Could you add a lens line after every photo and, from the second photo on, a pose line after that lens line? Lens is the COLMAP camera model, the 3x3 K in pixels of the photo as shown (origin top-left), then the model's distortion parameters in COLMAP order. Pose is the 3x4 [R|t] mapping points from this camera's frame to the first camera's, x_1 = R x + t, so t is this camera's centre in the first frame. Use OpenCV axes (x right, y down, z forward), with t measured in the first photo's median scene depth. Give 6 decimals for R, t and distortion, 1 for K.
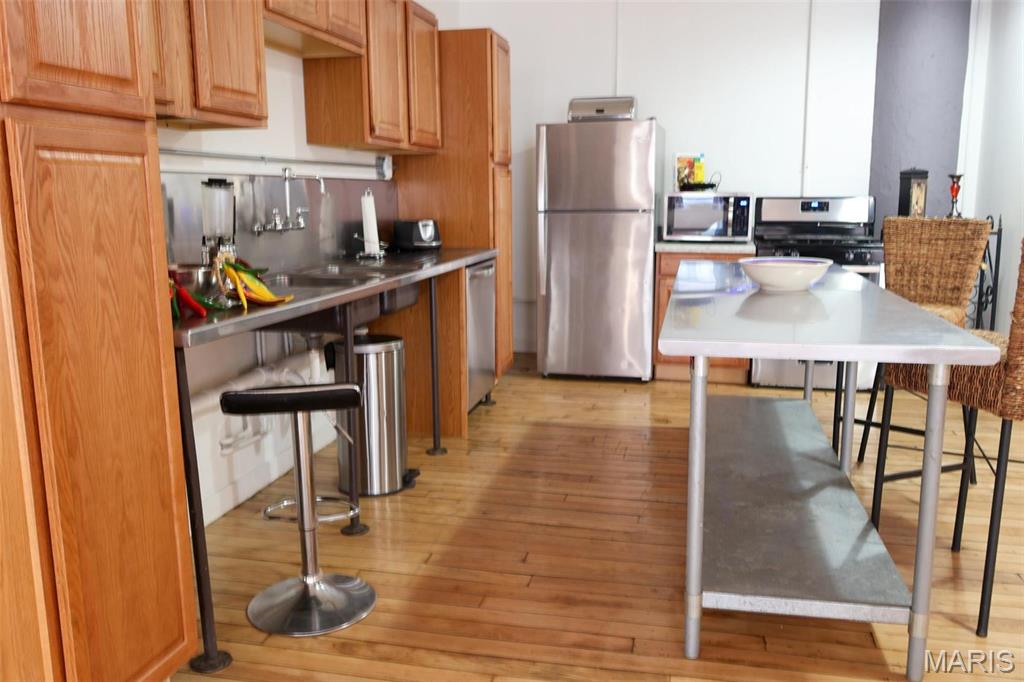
lens RADIAL K [[841.1, 0, 512.0], [0, 841.1, 341.0], [0, 0, 1]] dist [-0.005825, -0.008712]
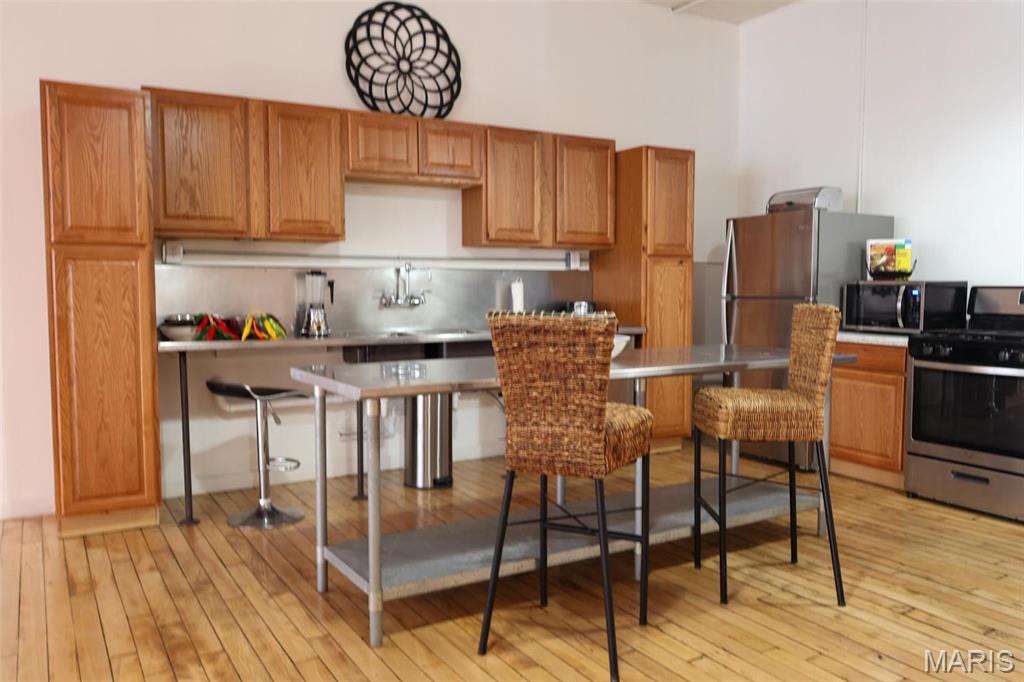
lens RADIAL K [[800.7, 0, 512.0], [0, 800.7, 341.0], [0, 0, 1]] dist [0.004353, -0.003107]
pose [[0.684779, 0.056720, -0.726540, 0.752653], [-0.130245, 0.990440, -0.045436, -0.018635], [0.717018, 0.125741, 0.685620, 0.119973]]
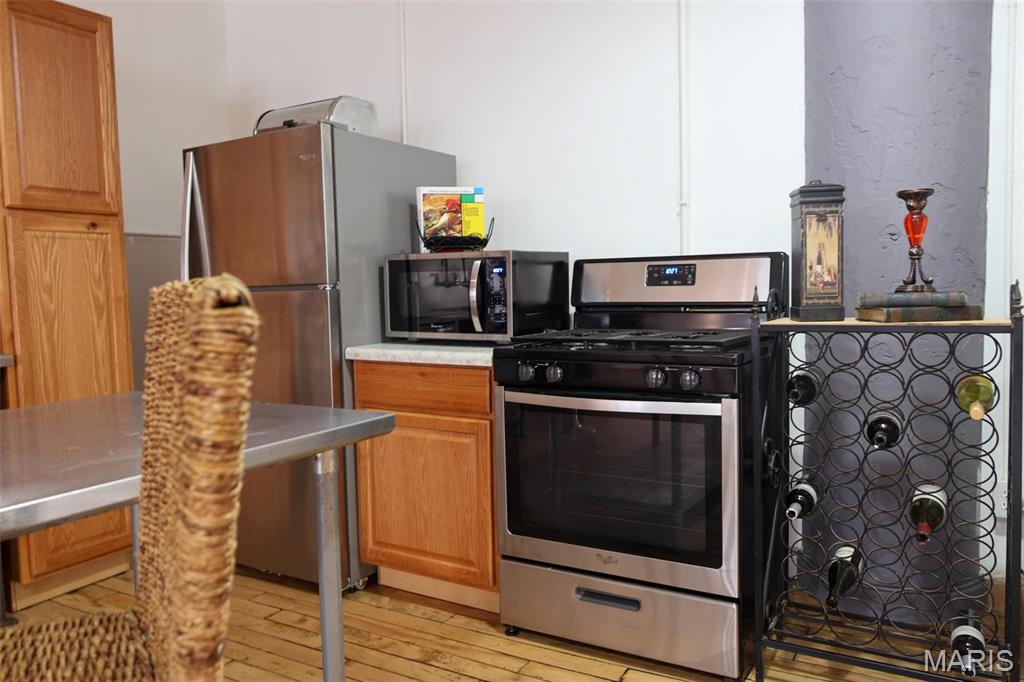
lens RADIAL K [[784.9, 0, 512.0], [0, 784.9, 341.0], [0, 0, 1]] dist [0.004584, -0.003003]
pose [[0.954880, 0.006541, -0.296918, 0.530534], [-0.035809, 0.994999, -0.093241, -0.091774], [0.294824, 0.099666, 0.950340, 0.667132]]
